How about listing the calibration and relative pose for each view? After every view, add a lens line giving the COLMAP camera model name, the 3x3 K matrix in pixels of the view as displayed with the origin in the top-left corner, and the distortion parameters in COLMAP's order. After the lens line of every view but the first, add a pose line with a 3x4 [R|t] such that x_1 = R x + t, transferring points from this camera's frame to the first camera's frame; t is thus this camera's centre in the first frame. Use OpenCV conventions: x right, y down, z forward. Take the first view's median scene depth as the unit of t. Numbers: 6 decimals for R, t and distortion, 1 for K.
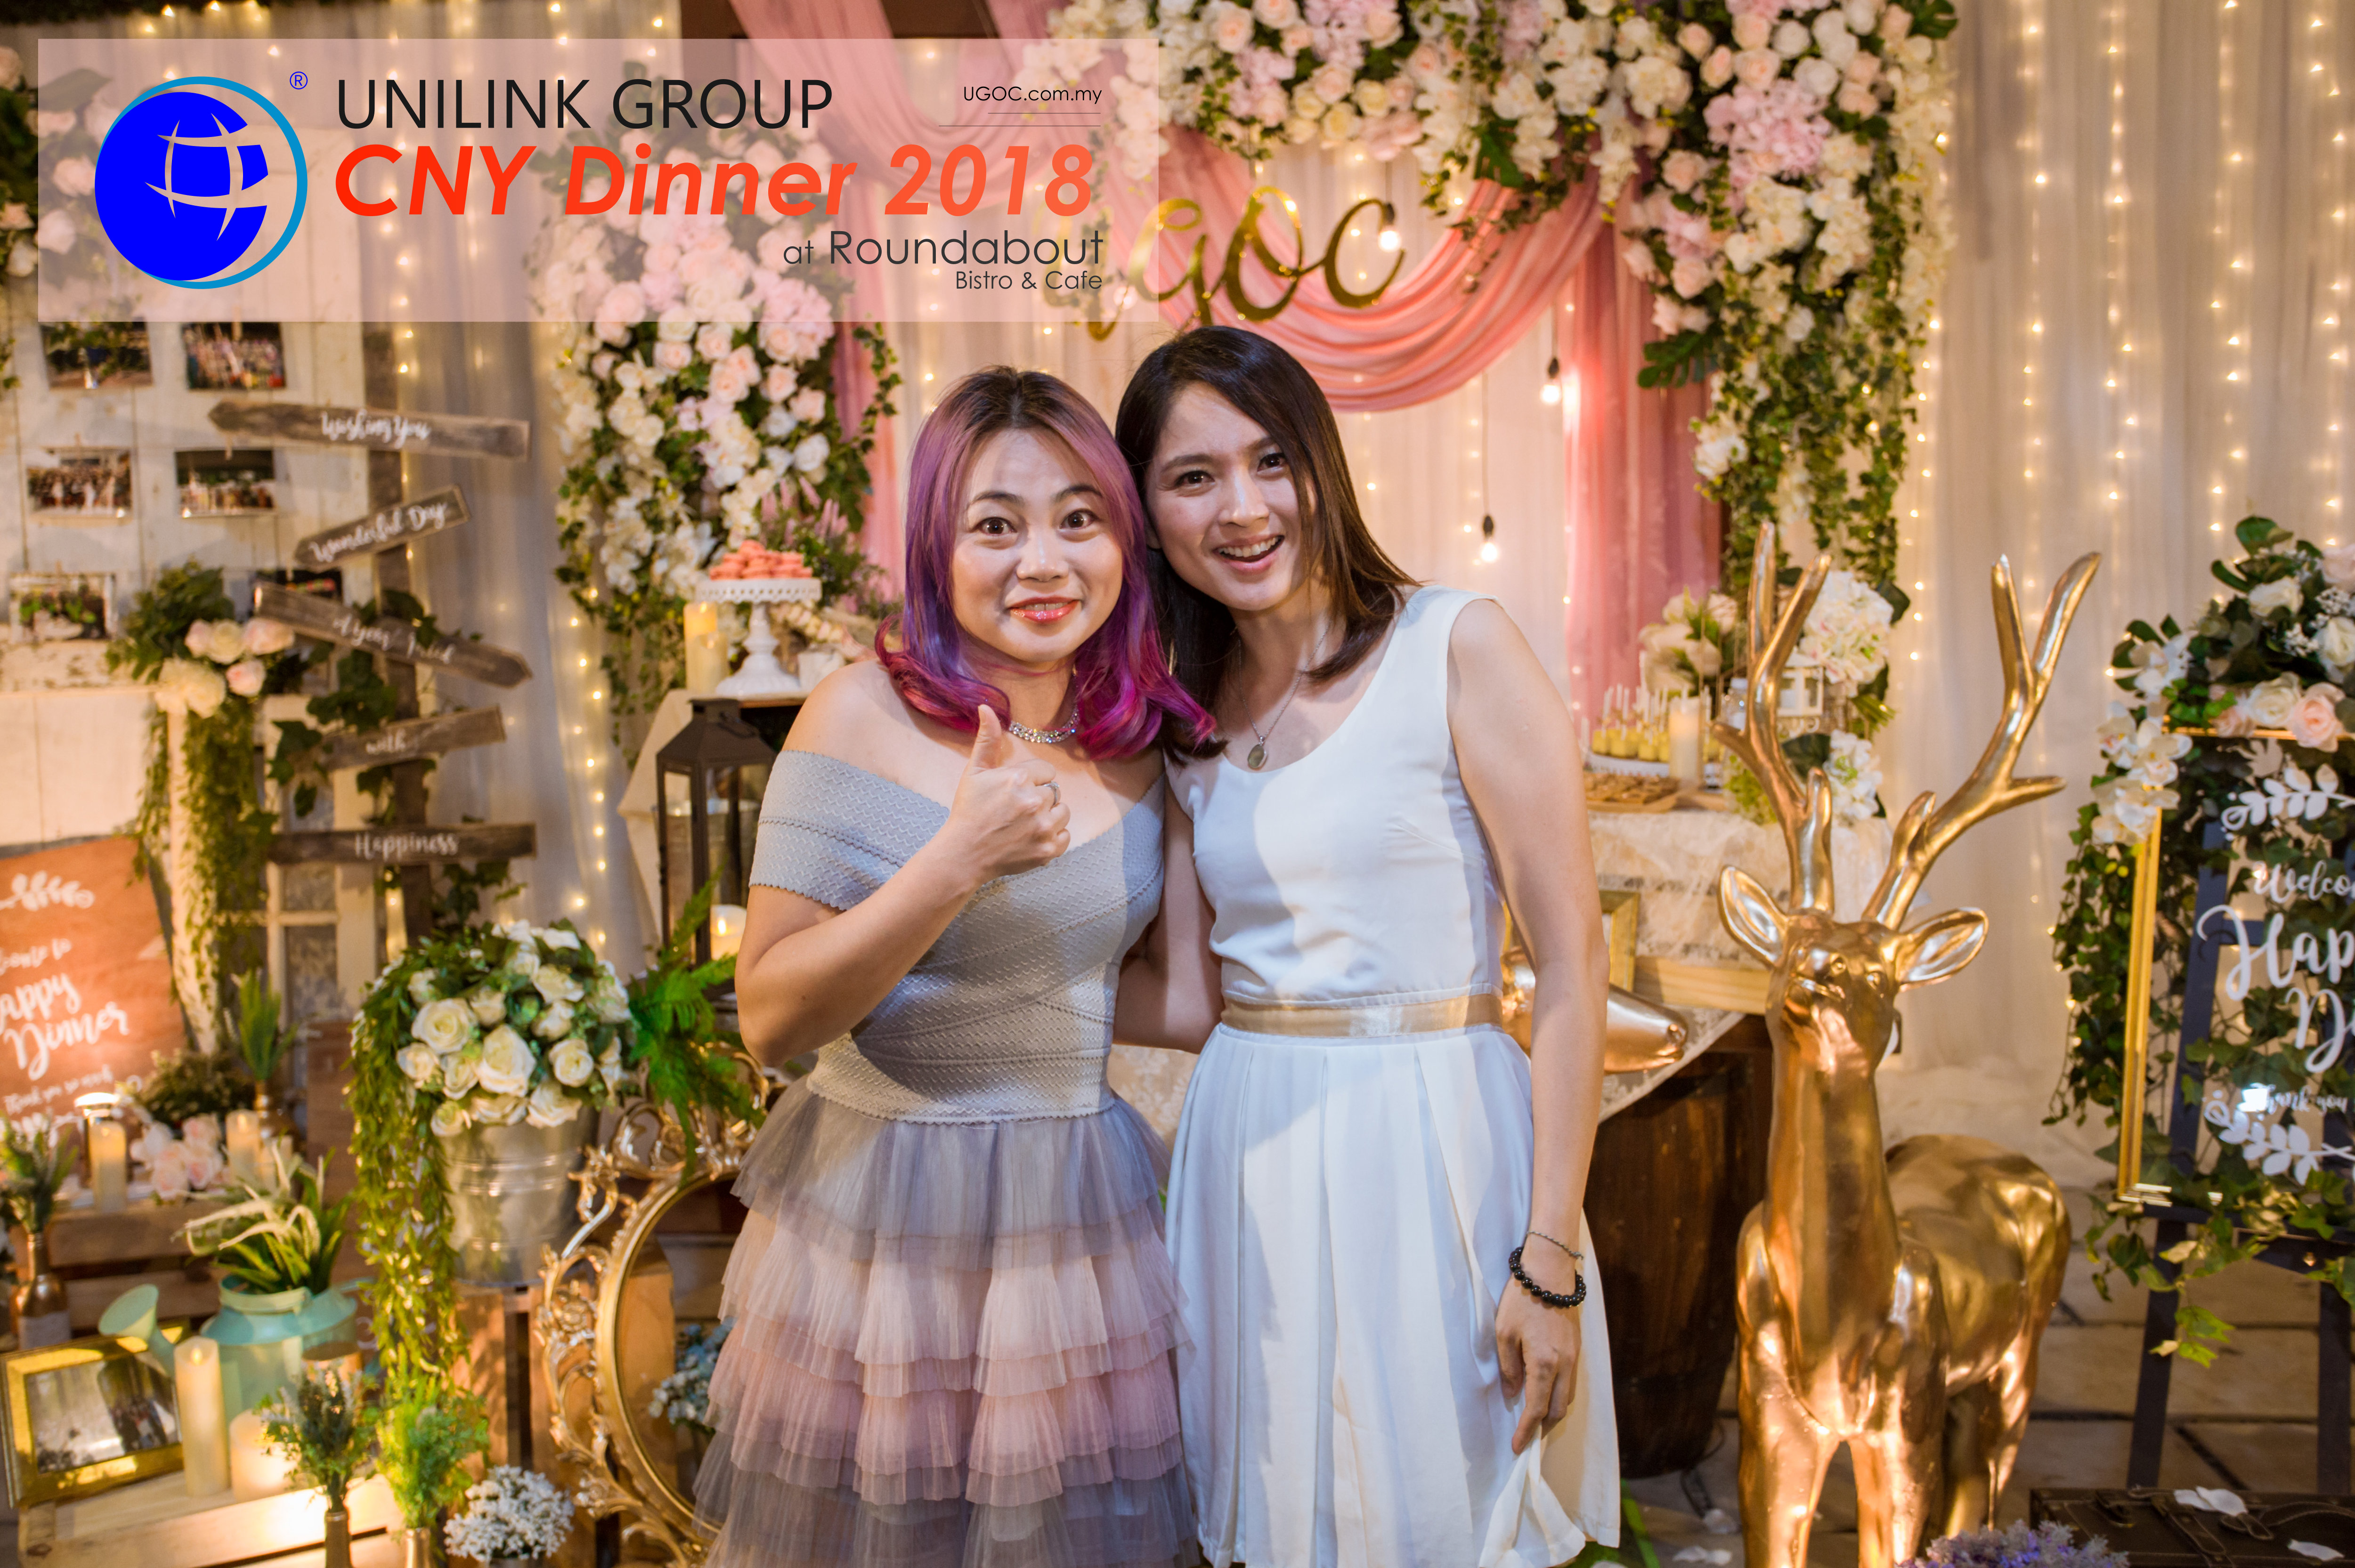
lens RADIAL K [[2314.3, 0, 1168.5], [0, 2314.3, 773.0], [0, 0, 1]] dist [-0.000947, 0.116212]
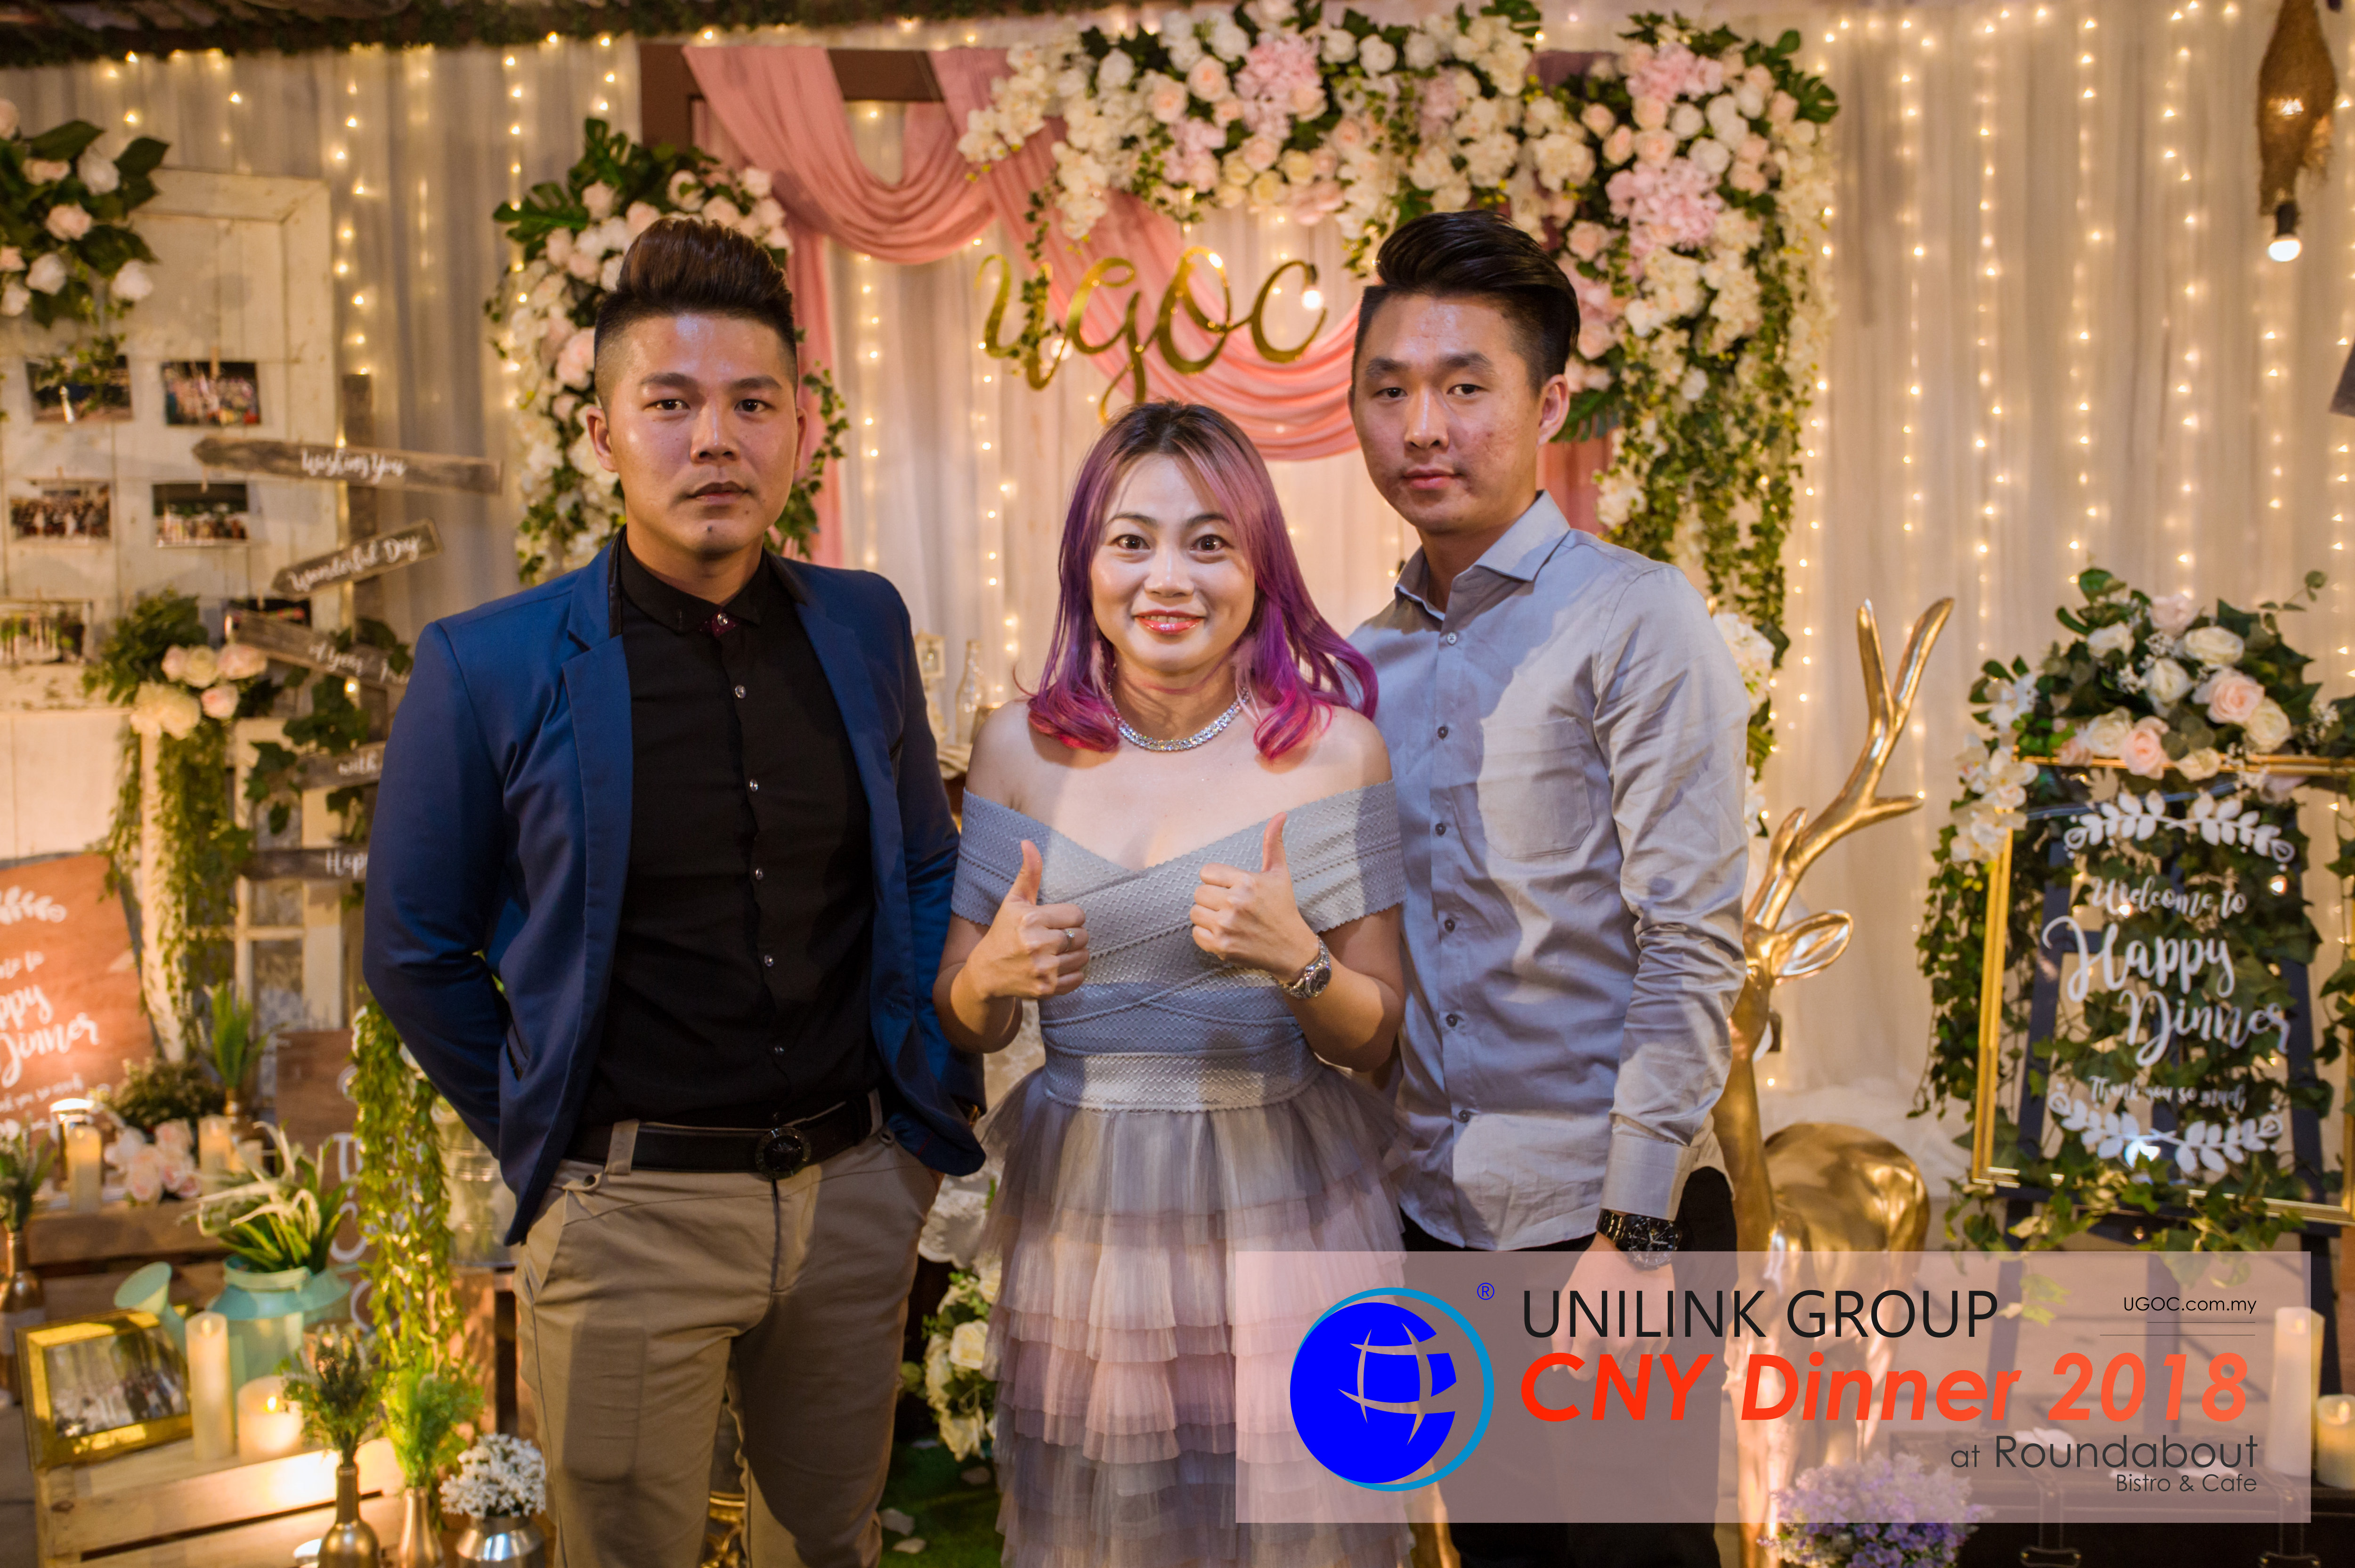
lens RADIAL K [[2355.6, 0, 1170.5], [0, 2355.6, 772.6], [0, 0, 1]] dist [0.005101, 0.111645]
pose [[0.999013, 0.007302, 0.043822, -0.022724], [-0.006409, 0.999770, -0.020481, 0.013197], [-0.043961, 0.020180, 0.998829, -0.105182]]
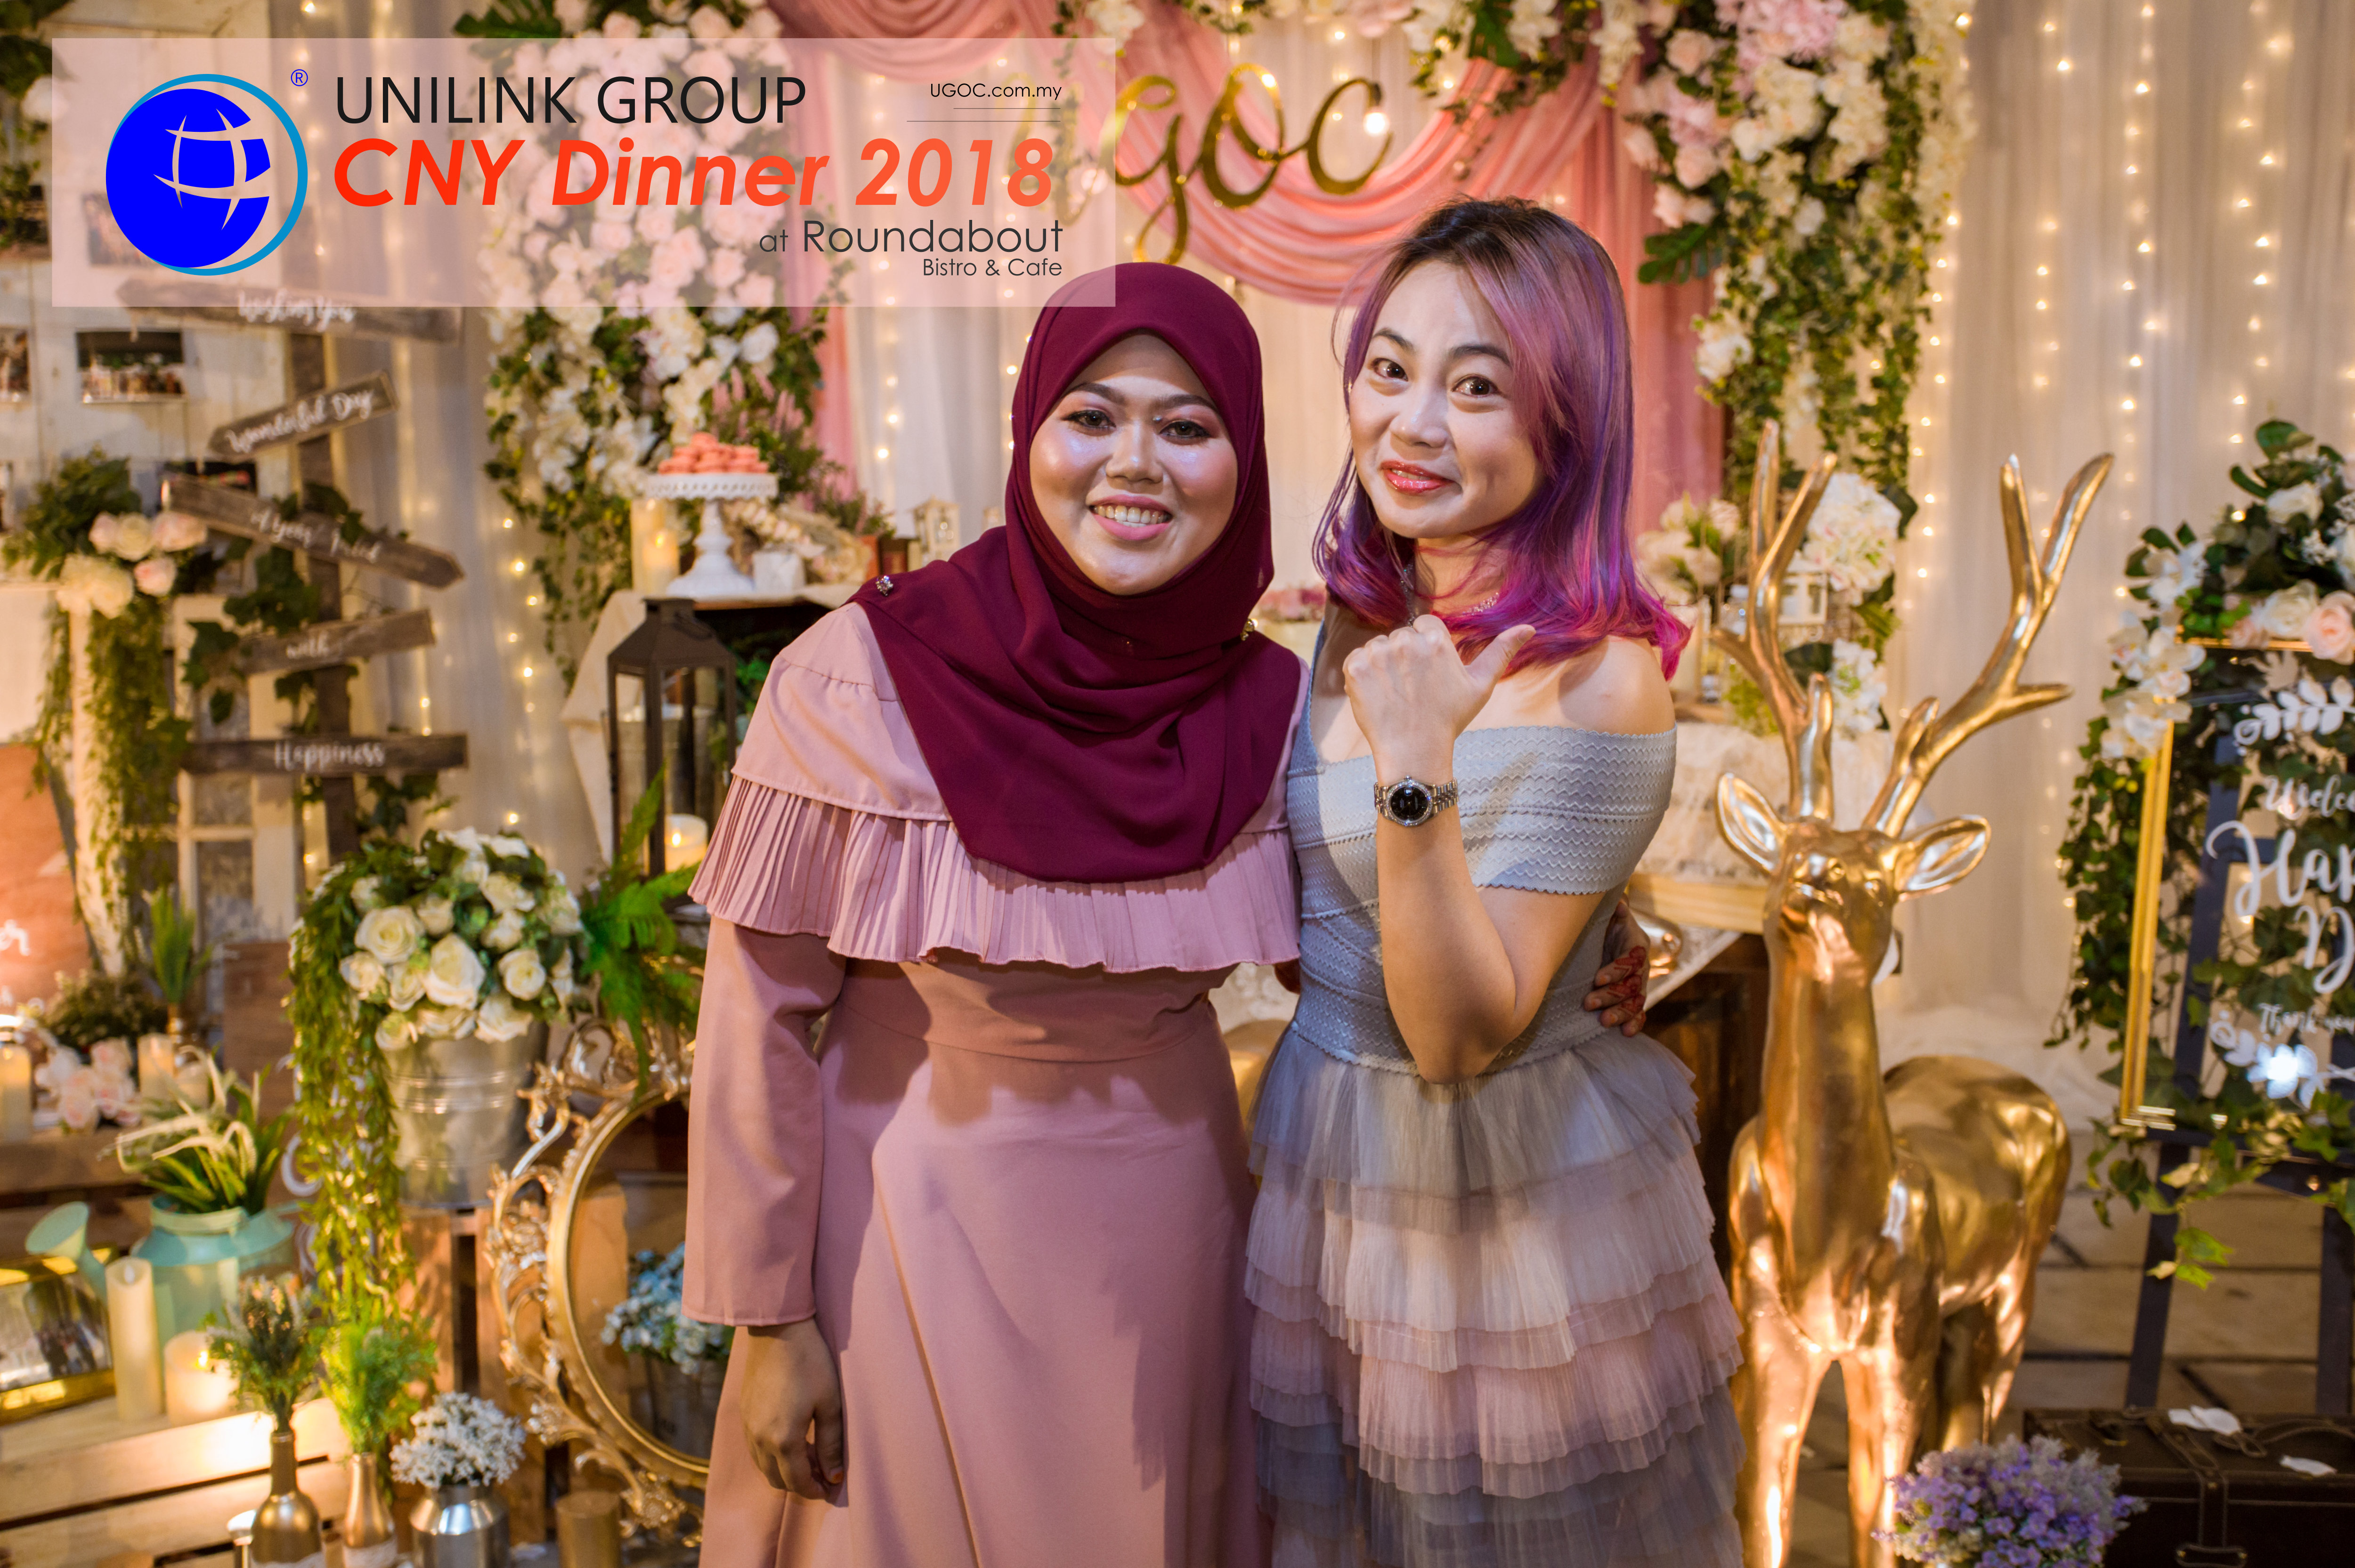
lens RADIAL K [[2528.4, 0, 1169.8], [0, 2528.4, 772.5], [0, 0, 1]] dist [0.015544, 0.126838]
pose [[0.999758, 0.007226, 0.020760, -0.011691], [-0.007747, 0.999654, 0.025137, 0.012459], [-0.020572, -0.025292, 0.999468, -0.048567]]
